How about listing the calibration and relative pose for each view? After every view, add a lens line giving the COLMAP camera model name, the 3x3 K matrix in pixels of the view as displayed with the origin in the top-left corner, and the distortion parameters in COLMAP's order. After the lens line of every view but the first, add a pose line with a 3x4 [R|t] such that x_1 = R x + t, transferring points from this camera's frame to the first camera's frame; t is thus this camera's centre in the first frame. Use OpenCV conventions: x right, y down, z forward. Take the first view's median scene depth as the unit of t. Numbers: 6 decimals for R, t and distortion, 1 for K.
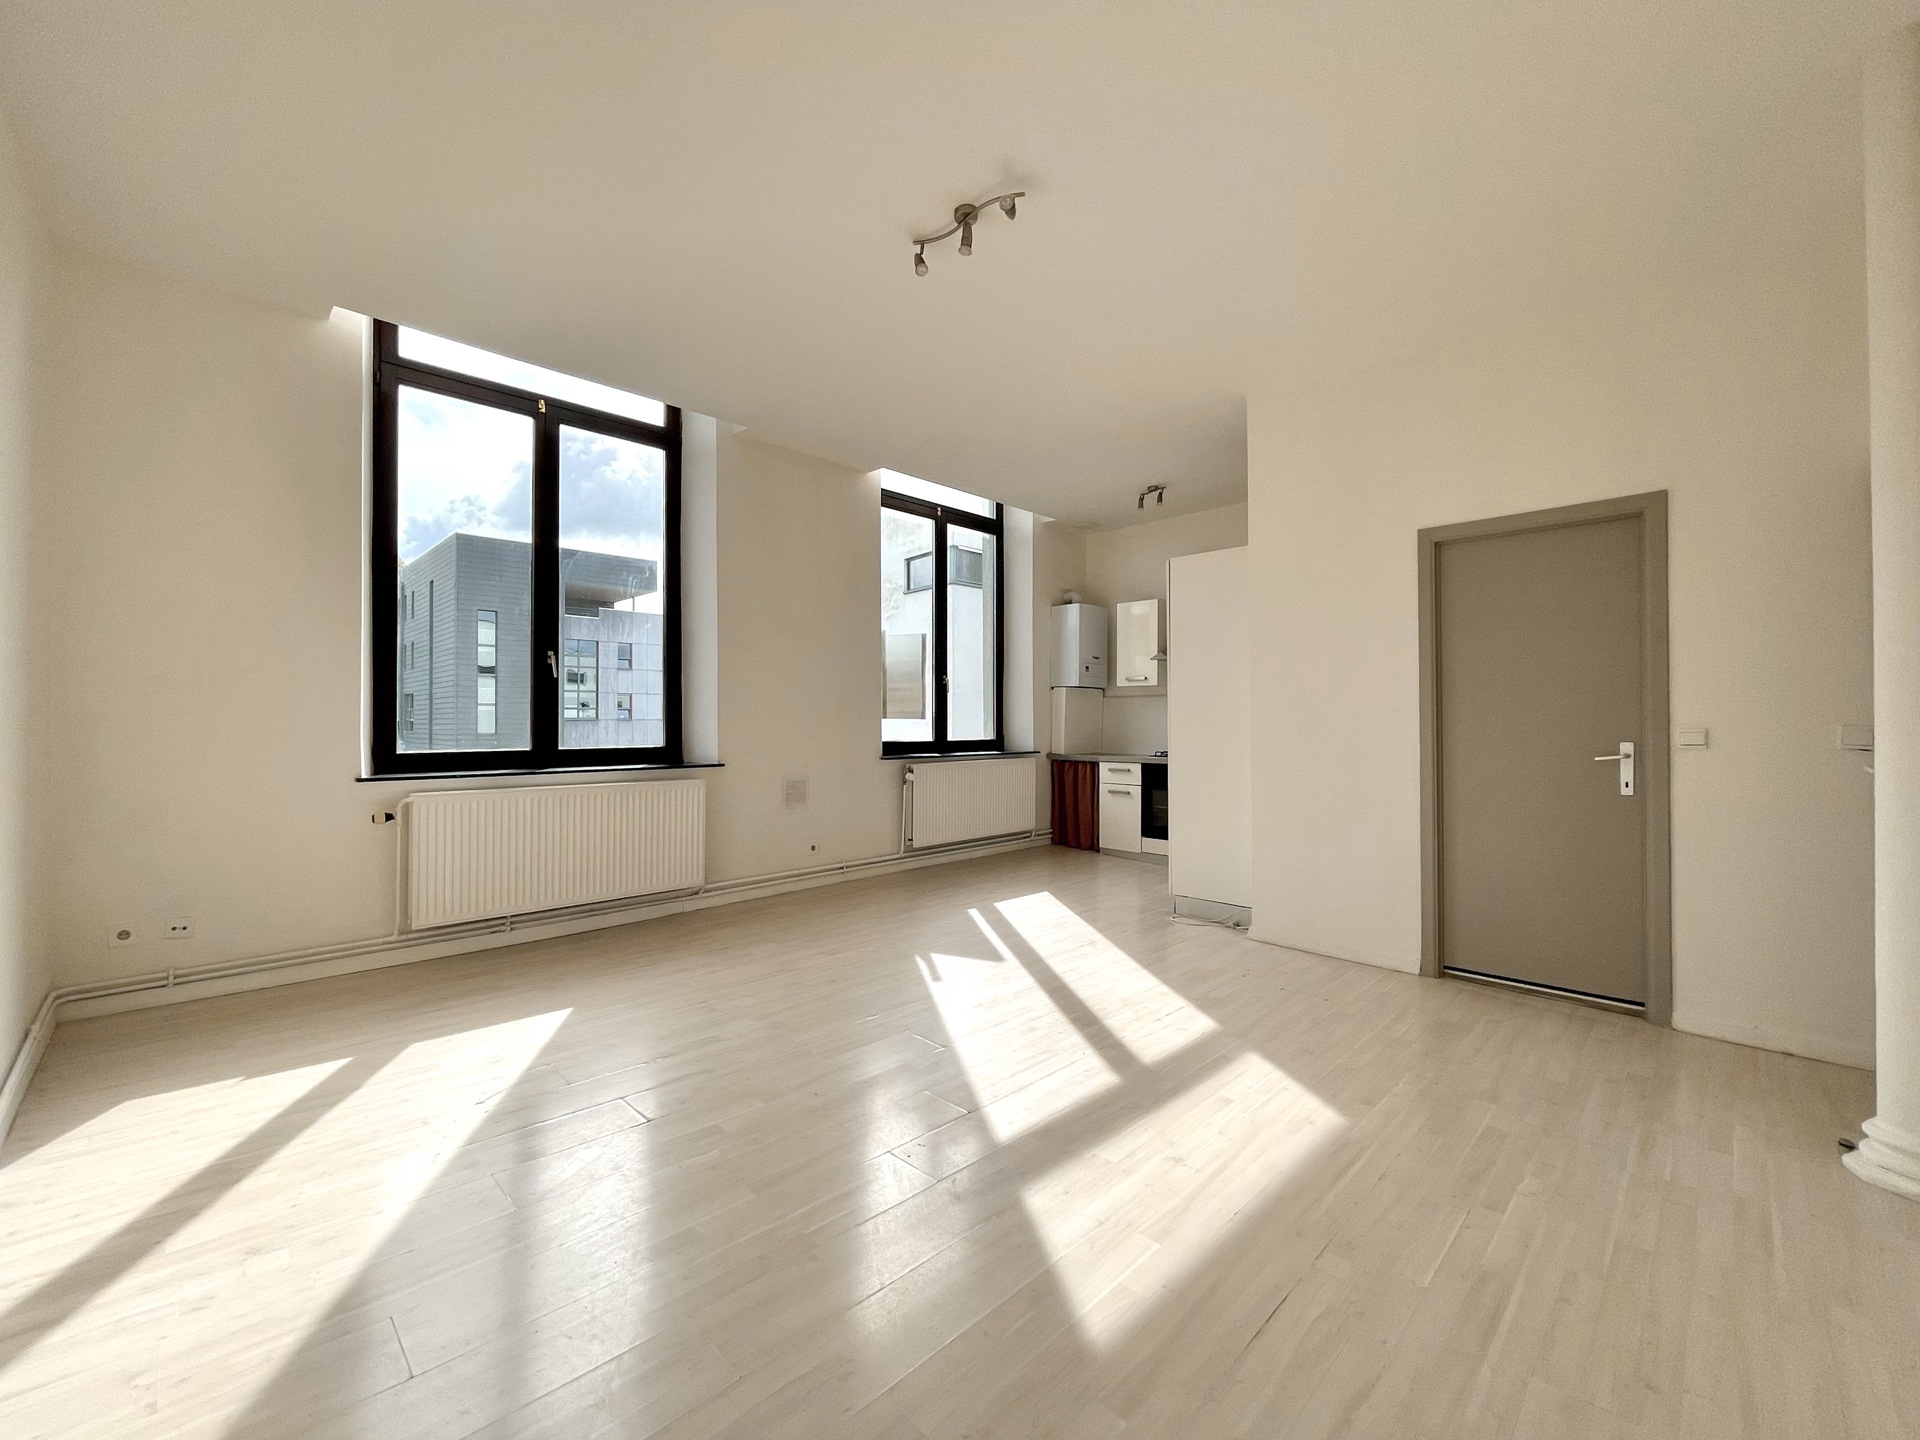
lens RADIAL K [[783.6, 0, 950.8], [0, 783.6, 711.0], [0, 0, 1]] dist [-0.002710, -0.000141]
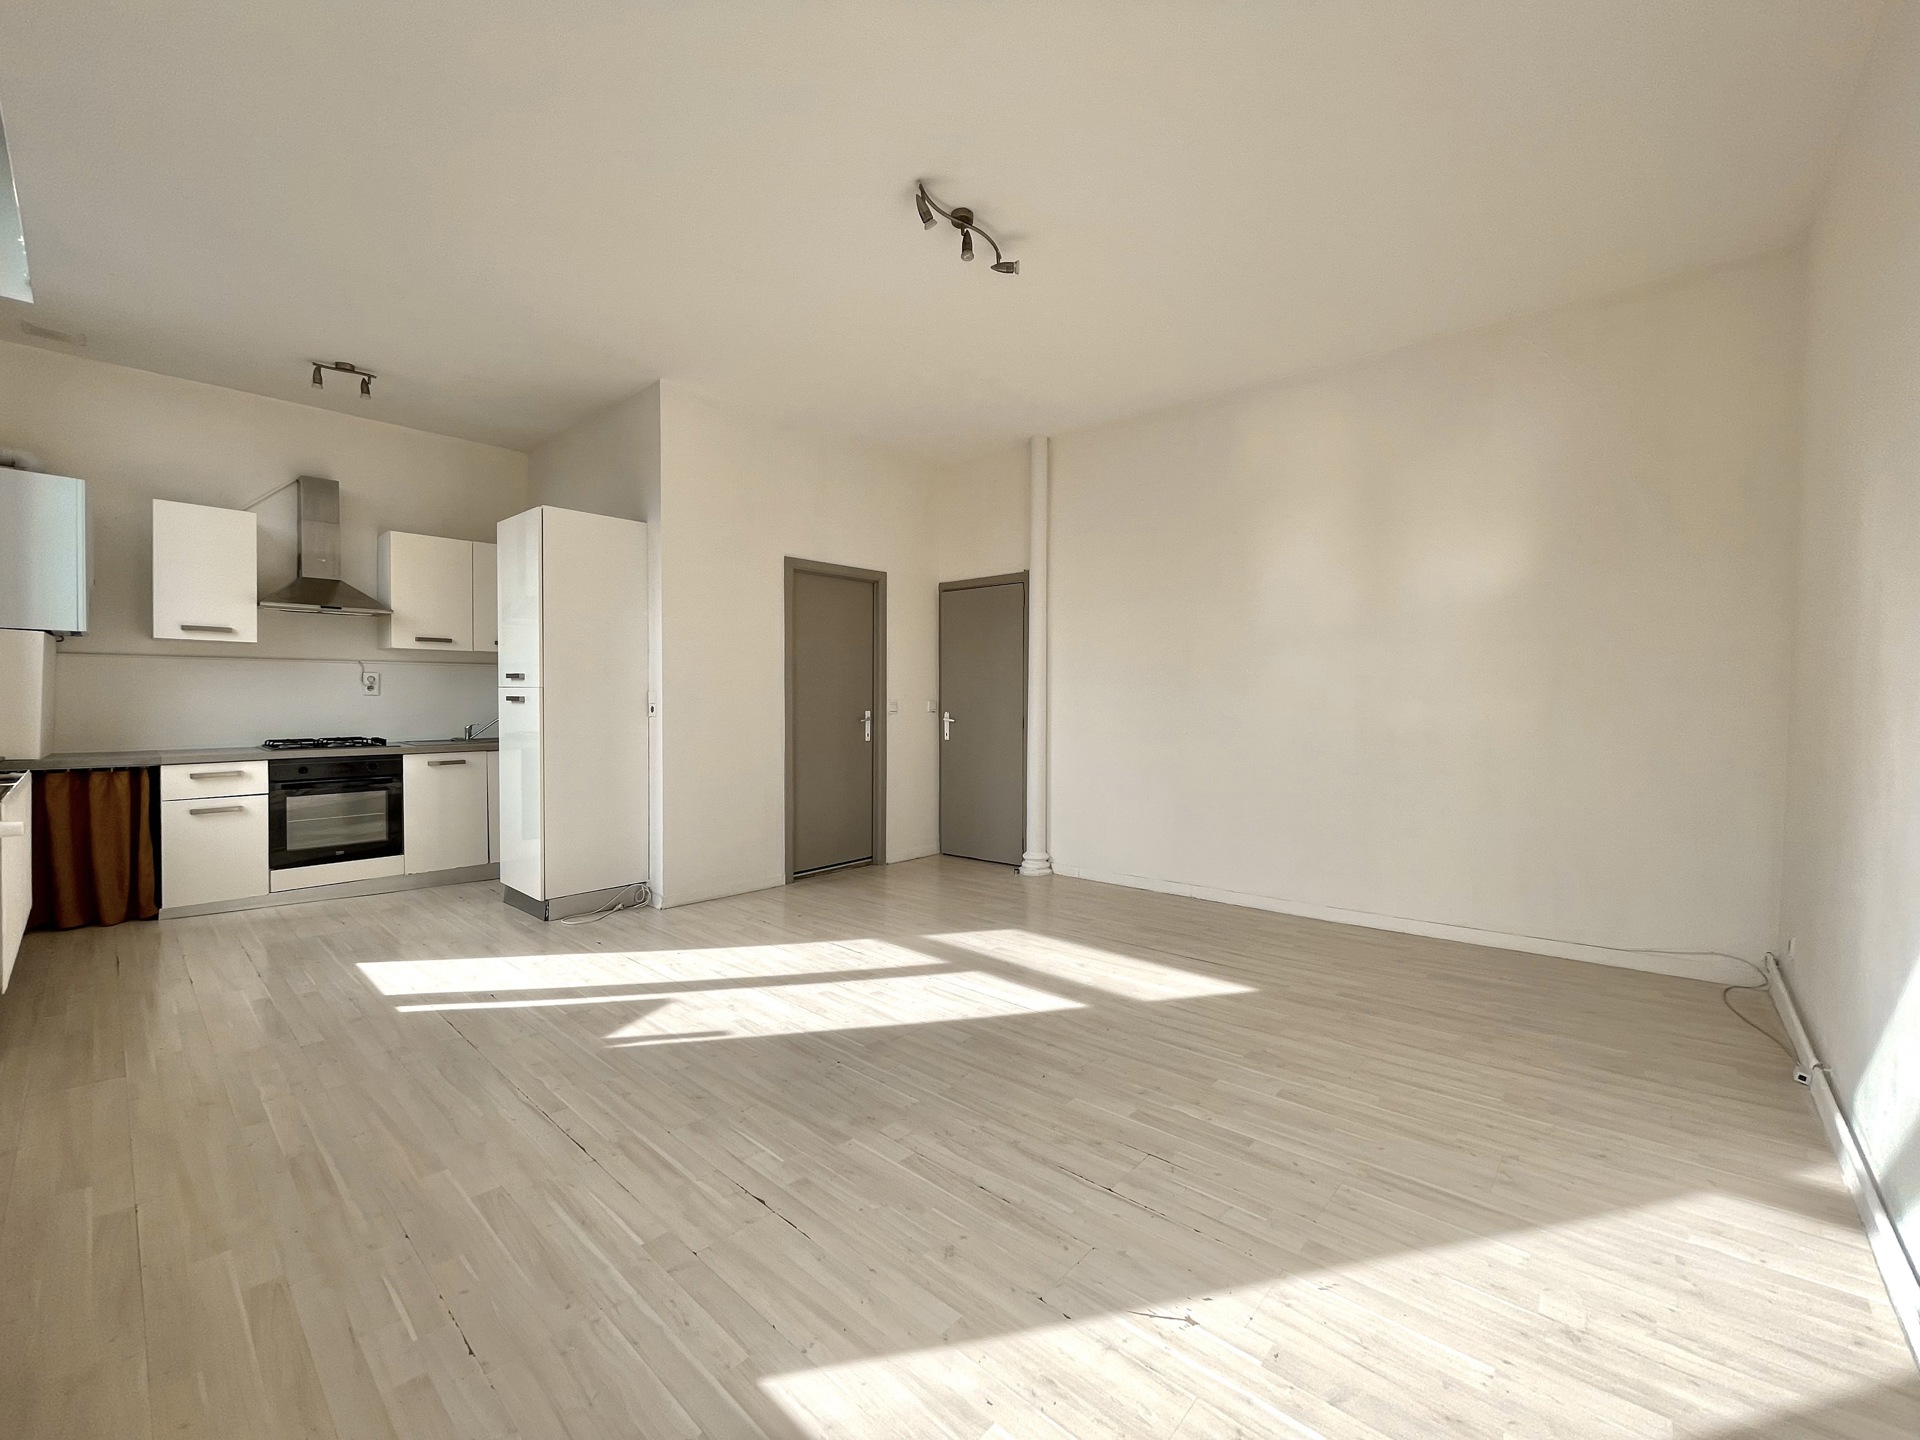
lens RADIAL K [[778.0, 0, 952.3], [0, 778.0, 713.7], [0, 0, 1]] dist [0.000134, -0.000102]
pose [[-0.051004, -0.023482, 0.998422, -0.812820], [-0.017669, 0.999588, 0.022607, 0.003720], [-0.998542, -0.016488, -0.051398, 0.831988]]
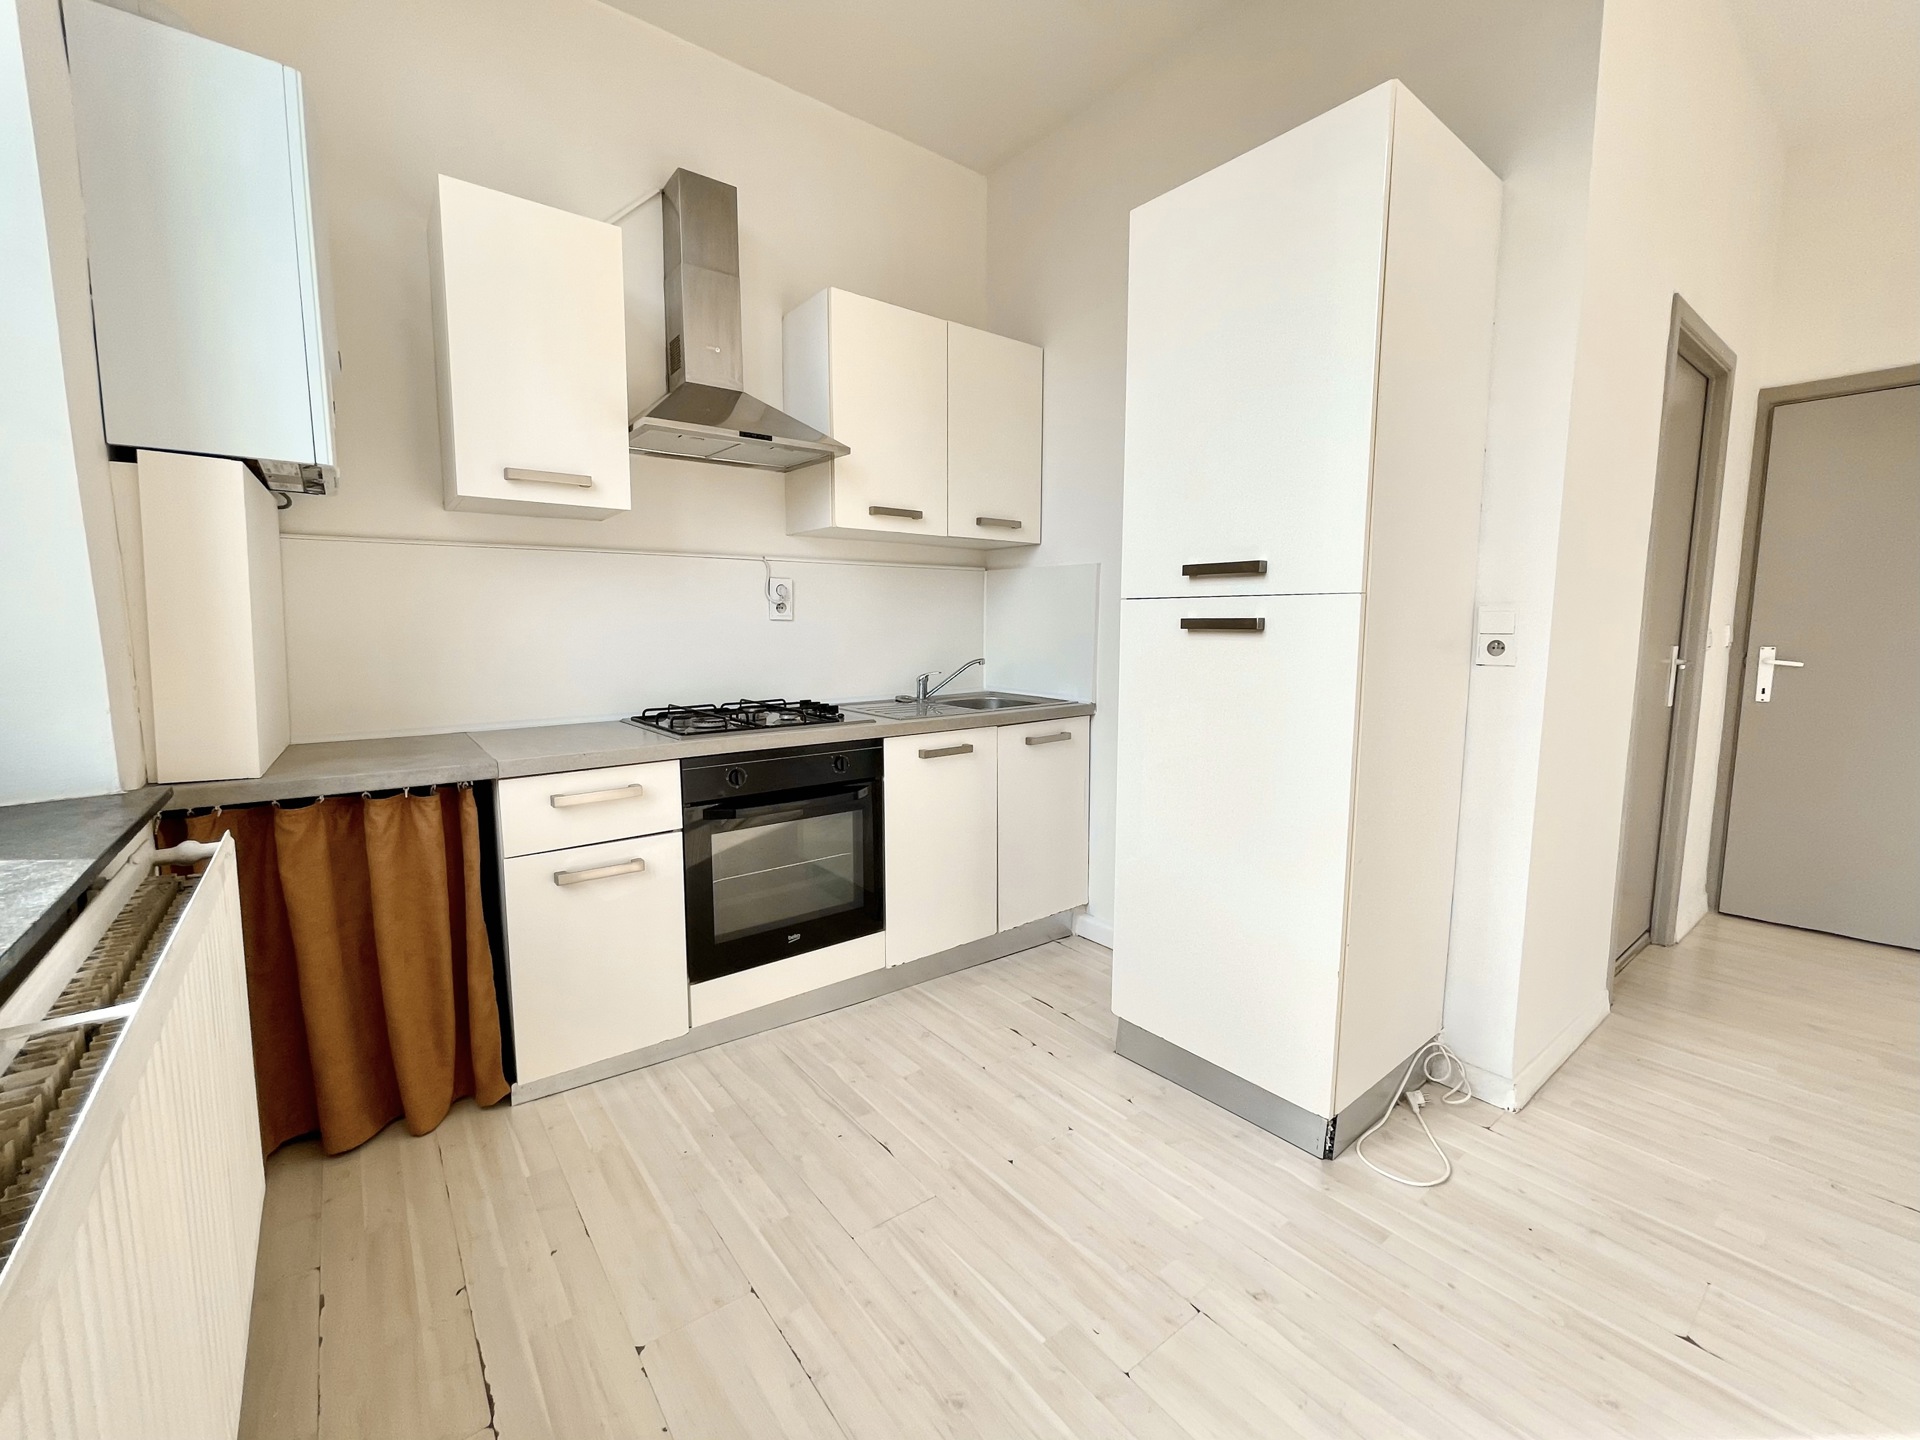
lens RADIAL K [[800.6, 0, 960.0], [0, 800.6, 720.0], [0, 0, 1]] dist [-0.001354, -0.000176]
pose [[0.116782, -0.119918, 0.985891, -0.100601], [-0.010317, 0.992484, 0.121942, 0.020613], [-0.993104, -0.024412, 0.114667, 1.562662]]
